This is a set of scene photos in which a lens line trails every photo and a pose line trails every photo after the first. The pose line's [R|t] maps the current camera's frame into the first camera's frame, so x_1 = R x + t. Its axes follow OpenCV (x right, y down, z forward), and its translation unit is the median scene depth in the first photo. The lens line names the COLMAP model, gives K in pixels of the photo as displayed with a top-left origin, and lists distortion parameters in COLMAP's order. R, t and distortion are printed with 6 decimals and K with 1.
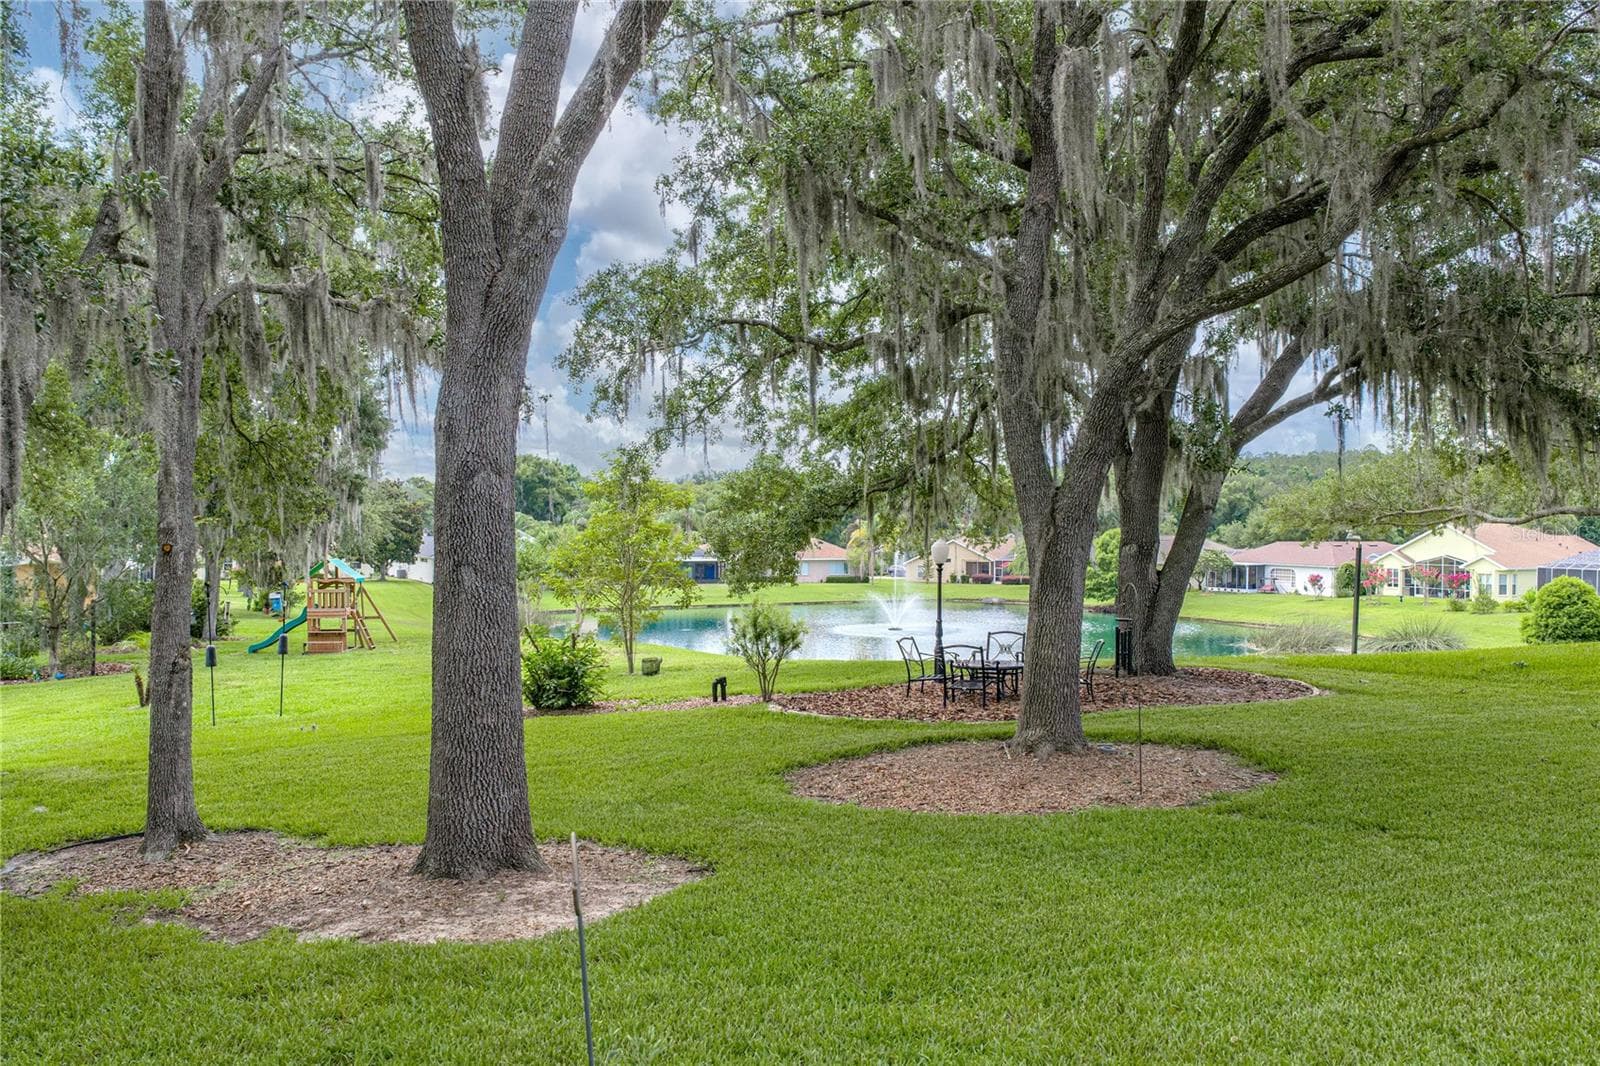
lens RADIAL K [[1330.1, 0, 756.5], [0, 1330.1, 522.7], [0, 0, 1]] dist [0.043633, -0.015301]
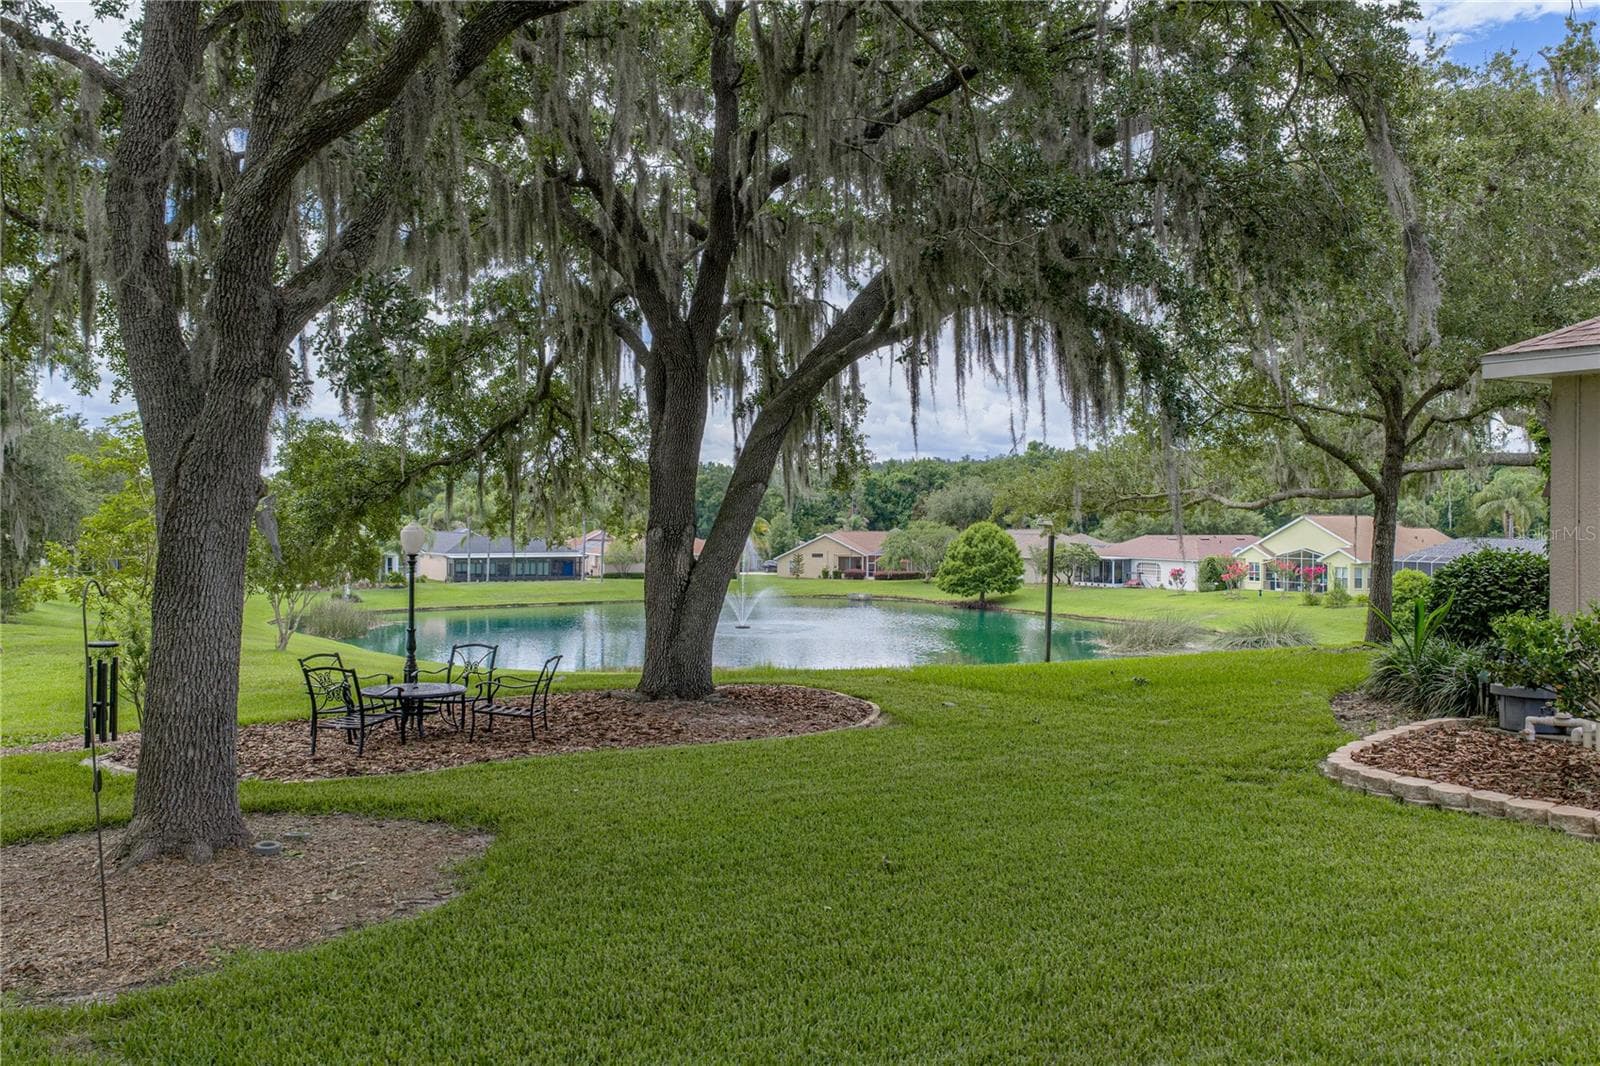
lens RADIAL K [[1330.1, 0, 783.8], [0, 1330.1, 535.0], [0, 0, 1]] dist [0.043633, -0.015301]
pose [[0.997681, -0.001236, 0.068048, 0.065314], [0.000411, 0.999926, 0.012138, 0.002390], [-0.068057, -0.012082, 0.997608, 0.050119]]
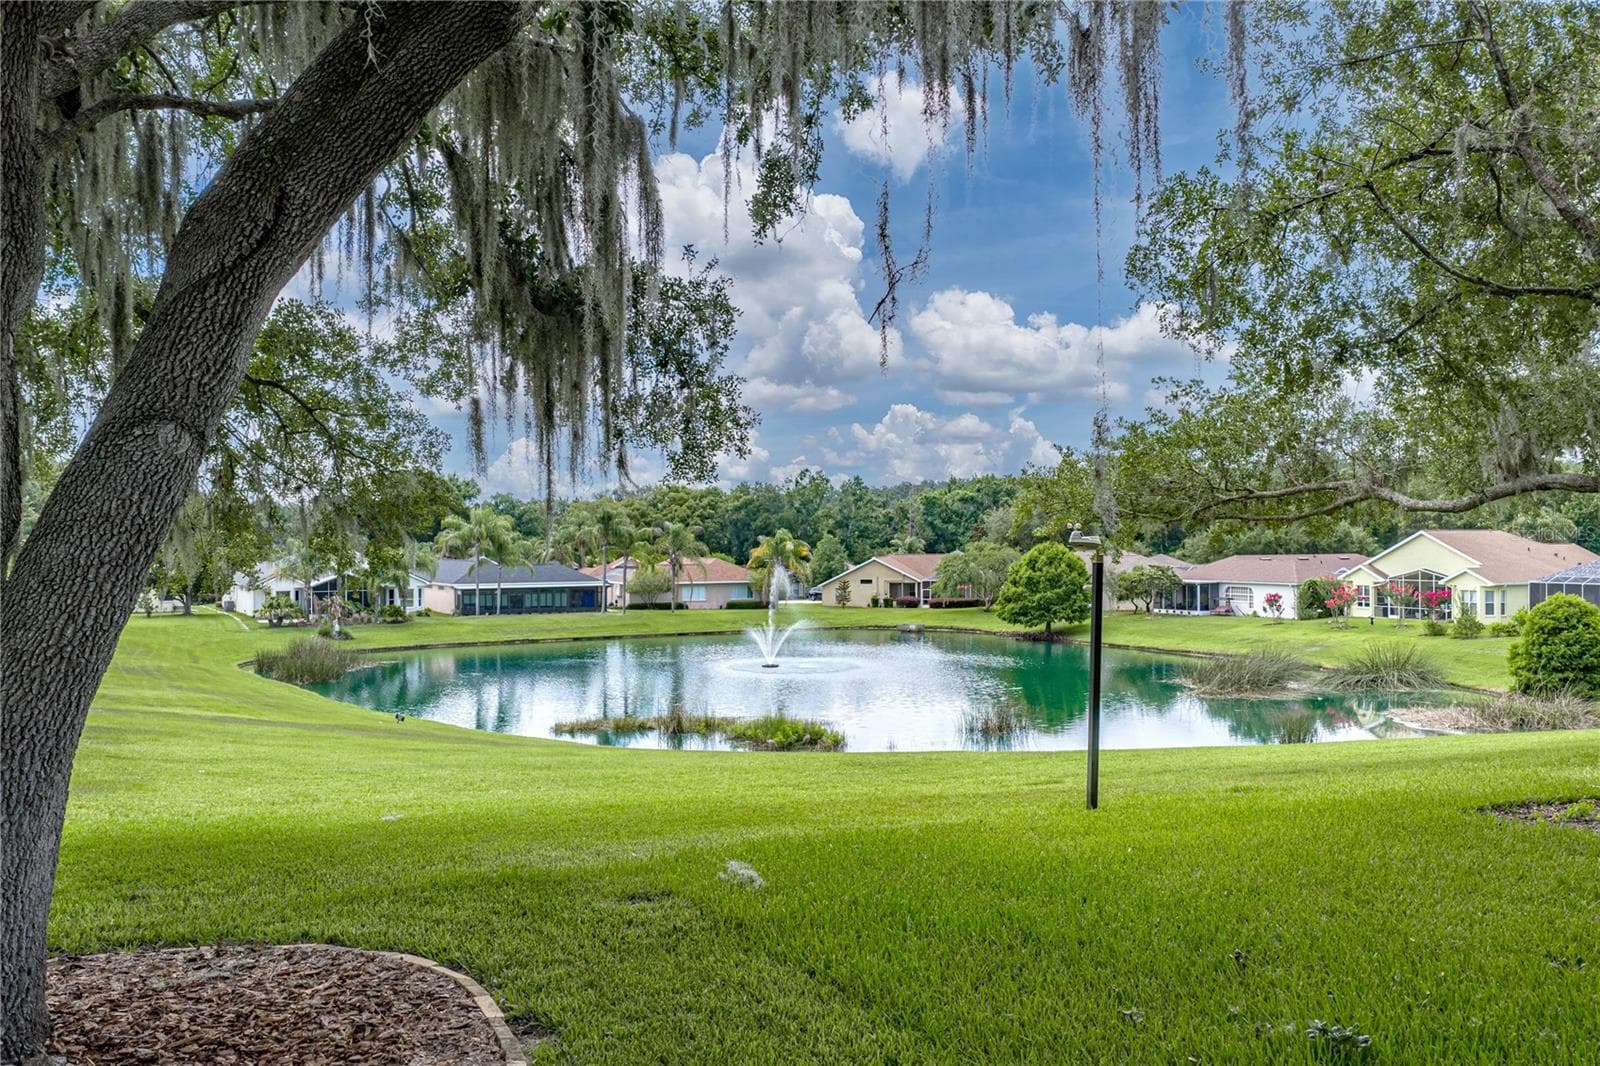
lens RADIAL K [[1330.1, 0, 805.2], [0, 1330.1, 537.7], [0, 0, 1]] dist [0.043633, -0.015301]
pose [[0.999578, -0.011932, 0.026478, 0.099478], [0.012039, 0.999920, -0.003863, 0.003205], [-0.026429, 0.004181, 0.999642, 0.162488]]
